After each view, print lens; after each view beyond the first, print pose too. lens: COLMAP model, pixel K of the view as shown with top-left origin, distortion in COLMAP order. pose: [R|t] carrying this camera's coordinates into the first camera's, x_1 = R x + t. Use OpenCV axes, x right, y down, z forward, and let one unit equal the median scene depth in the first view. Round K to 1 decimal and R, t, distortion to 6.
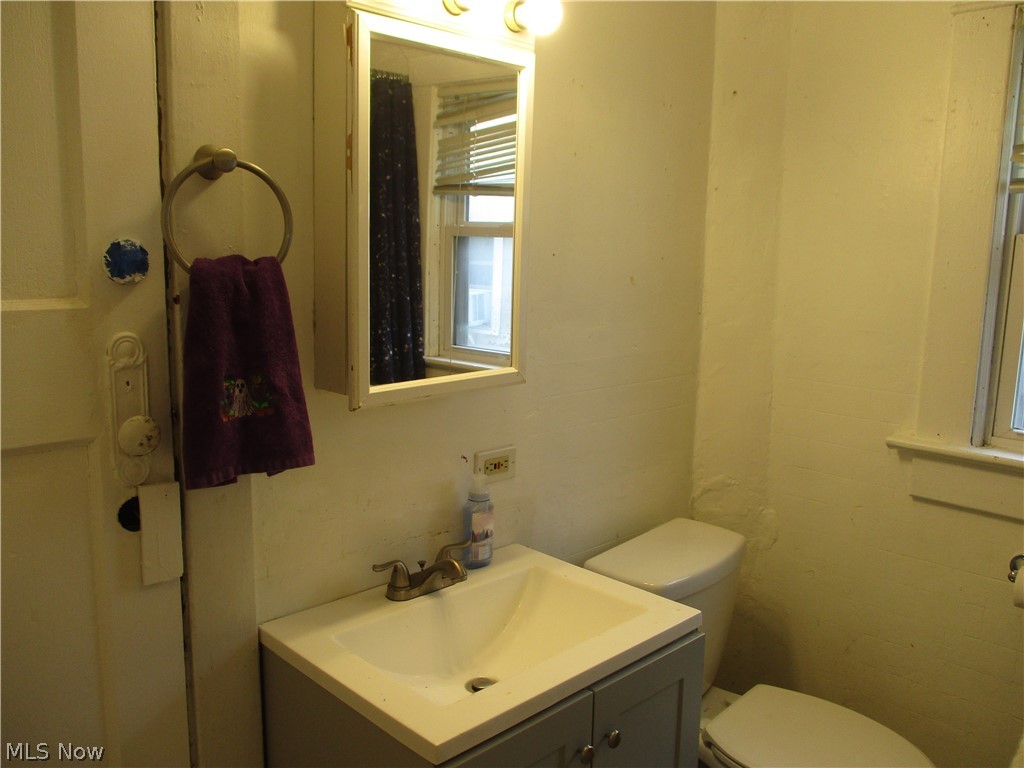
lens RADIAL K [[856.8, 0, 502.8], [0, 856.8, 380.4], [0, 0, 1]] dist [-0.028637, 0.006685]
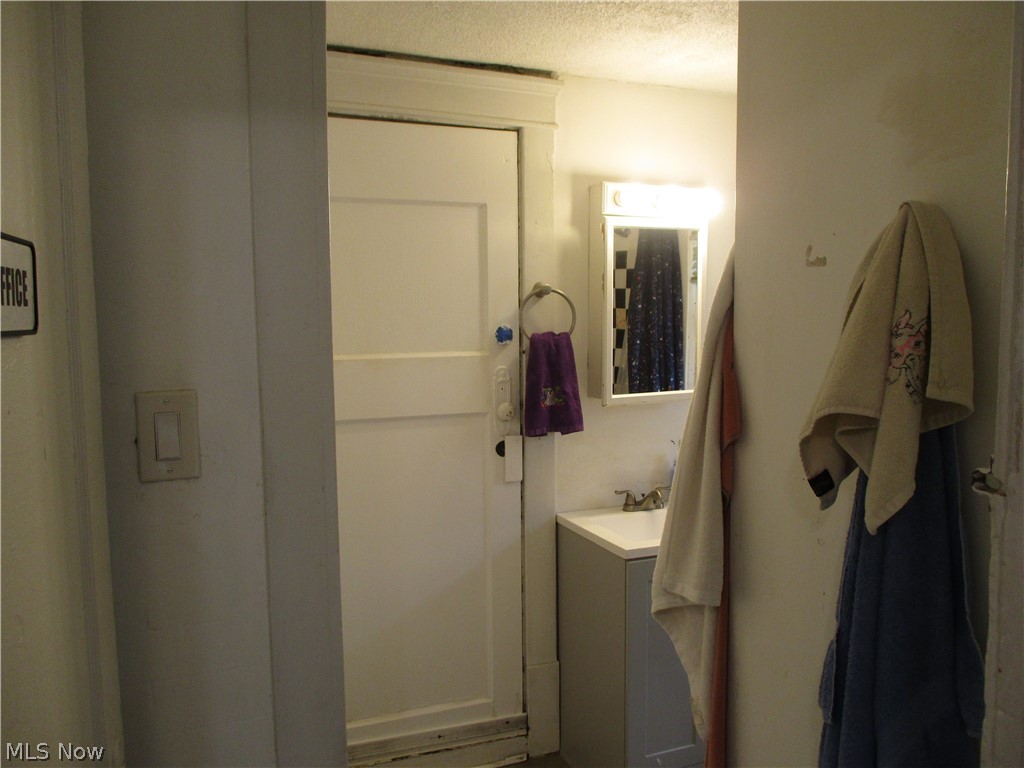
lens RADIAL K [[856.8, 0, 511.2], [0, 856.8, 383.3], [0, 0, 1]] dist [-0.028637, 0.006685]
pose [[0.931768, 0.009056, -0.362942, 0.381946], [-0.033756, 0.997519, -0.061772, 0.120963], [0.361482, 0.069808, 0.929762, -1.038809]]
